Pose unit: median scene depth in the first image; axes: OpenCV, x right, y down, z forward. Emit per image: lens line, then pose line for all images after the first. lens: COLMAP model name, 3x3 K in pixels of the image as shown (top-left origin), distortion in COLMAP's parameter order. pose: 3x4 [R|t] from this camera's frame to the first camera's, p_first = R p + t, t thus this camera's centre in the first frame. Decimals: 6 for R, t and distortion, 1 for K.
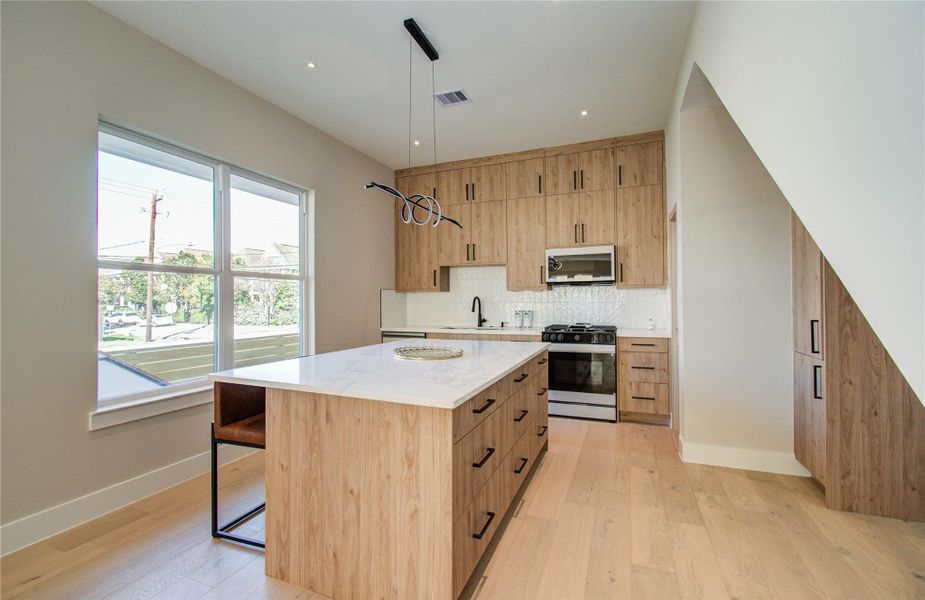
lens RADIAL K [[402.5, 0, 464.6], [0, 402.5, 295.0], [0, 0, 1]] dist [-0.009894, 0.005829]
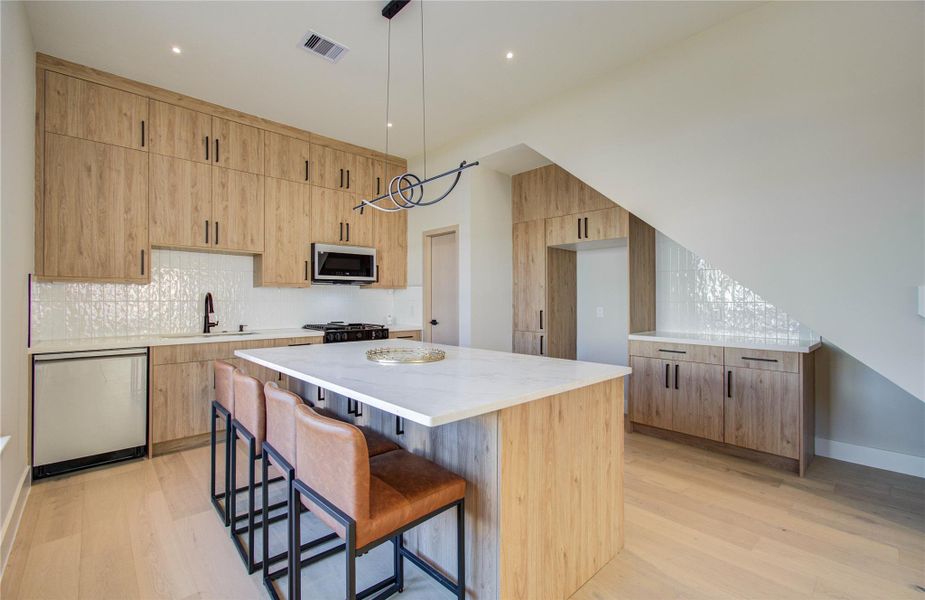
lens RADIAL K [[402.5, 0, 459.0], [0, 402.5, 295.0], [0, 0, 1]] dist [-0.009894, 0.005829]
pose [[0.427118, 0.015515, 0.904063, -0.531961], [-0.016363, 0.999822, -0.009428, 0.010188], [-0.904048, -0.010766, 0.427295, 0.327295]]
